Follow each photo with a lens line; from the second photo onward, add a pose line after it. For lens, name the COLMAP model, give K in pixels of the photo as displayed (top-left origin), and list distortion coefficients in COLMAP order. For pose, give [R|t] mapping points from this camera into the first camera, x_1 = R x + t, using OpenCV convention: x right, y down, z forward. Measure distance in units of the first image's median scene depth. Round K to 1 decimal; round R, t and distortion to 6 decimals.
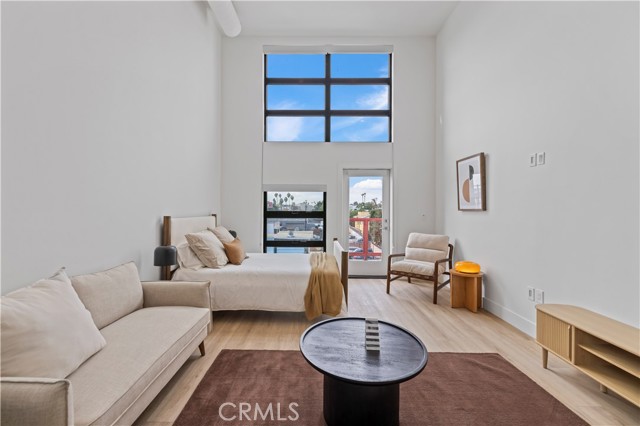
lens RADIAL K [[270.6, 0, 314.5], [0, 270.6, 209.1], [0, 0, 1]] dist [0.000943, 0.000004]
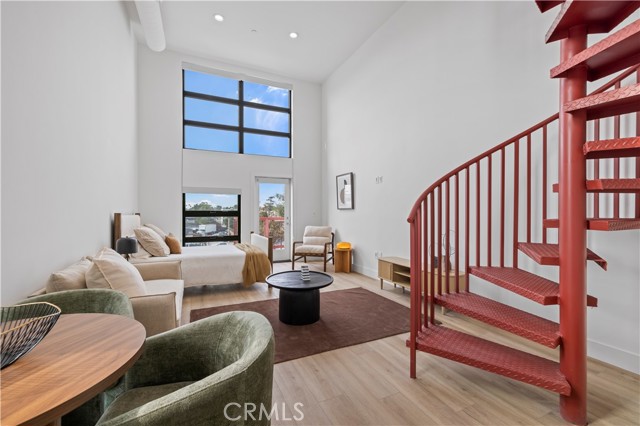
lens RADIAL K [[270.6, 0, 315.0], [0, 270.6, 211.3], [0, 0, 1]] dist [0.000943, 0.000004]
pose [[0.905957, -0.003709, 0.423354, -0.220790], [0.005053, 0.999985, -0.002054, 0.019614], [-0.423340, 0.004000, 0.905962, -0.308145]]
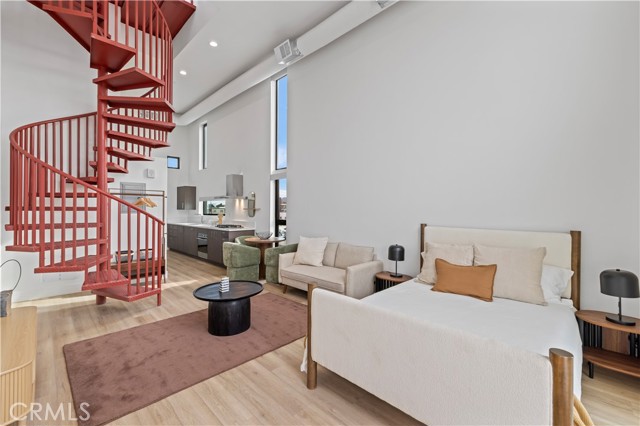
lens RADIAL K [[270.6, 0, 317.5], [0, 270.6, 209.1], [0, 0, 1]] dist [0.000943, 0.000004]
pose [[-0.697552, -0.012043, -0.716433, 0.475326], [-0.011487, 0.999918, -0.005624, -0.020385], [0.716442, 0.004307, -0.697633, 1.187034]]
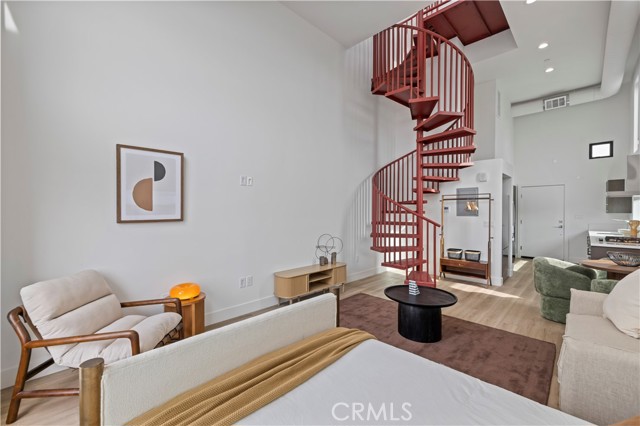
lens RADIAL K [[270.6, 0, 316.0], [0, 270.6, 212.3], [0, 0, 1]] dist [0.000943, 0.000004]
pose [[-0.714925, -0.013532, 0.699071, -0.258277], [-0.005212, 0.999888, 0.014025, -0.033843], [-0.699182, 0.006383, -0.714915, 1.214339]]
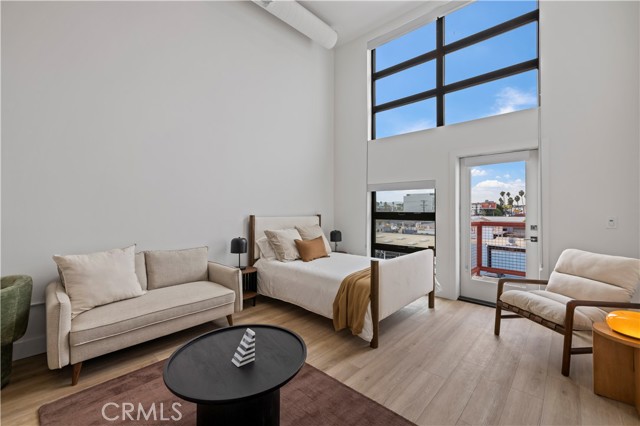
lens RADIAL K [[270.6, 0, 319.3], [0, 270.6, 207.7], [0, 0, 1]] dist [0.000943, 0.000004]
pose [[0.737691, -0.007615, -0.675096, 0.436799], [-0.000056, 0.999936, -0.011340, 0.003709], [0.675139, 0.008403, 0.737643, 0.219677]]
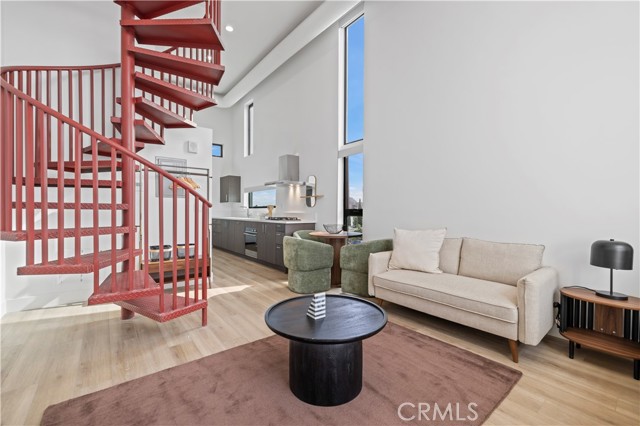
lens RADIAL K [[270.6, 0, 317.0], [0, 270.6, 211.6], [0, 0, 1]] dist [0.000943, 0.000004]
pose [[-0.779270, -0.009334, -0.626618, 0.371239], [-0.011560, 0.999933, -0.000518, 0.048018], [0.626581, 0.006840, -0.779326, 0.777727]]
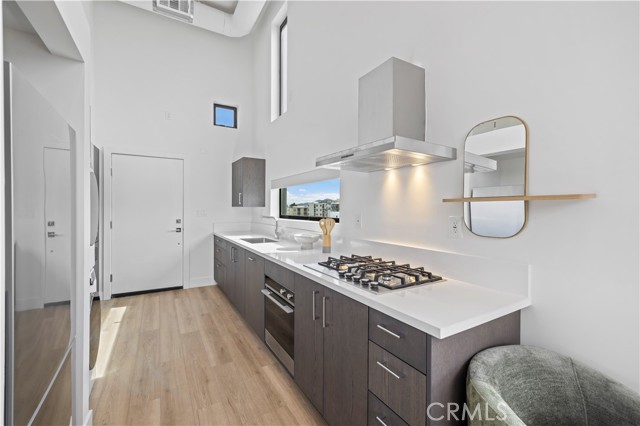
lens RADIAL K [[270.6, 0, 317.5], [0, 270.6, 211.0], [0, 0, 1]] dist [0.000943, 0.000004]
pose [[-0.856577, -0.007187, -0.515969, -0.070177], [-0.013098, 0.999884, 0.007817, -0.009670], [0.515853, 0.013454, -0.856572, -0.113220]]
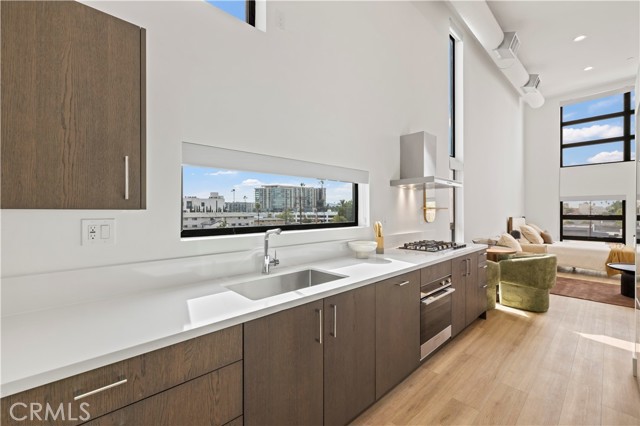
lens RADIAL K [[270.6, 0, 317.3], [0, 270.6, 212.7], [0, 0, 1]] dist [0.000943, 0.000004]
pose [[0.684325, -0.003634, -0.729168, -0.026736], [0.004195, 0.999991, -0.001046, -0.010264], [0.729165, -0.002343, 0.684334, -1.256717]]
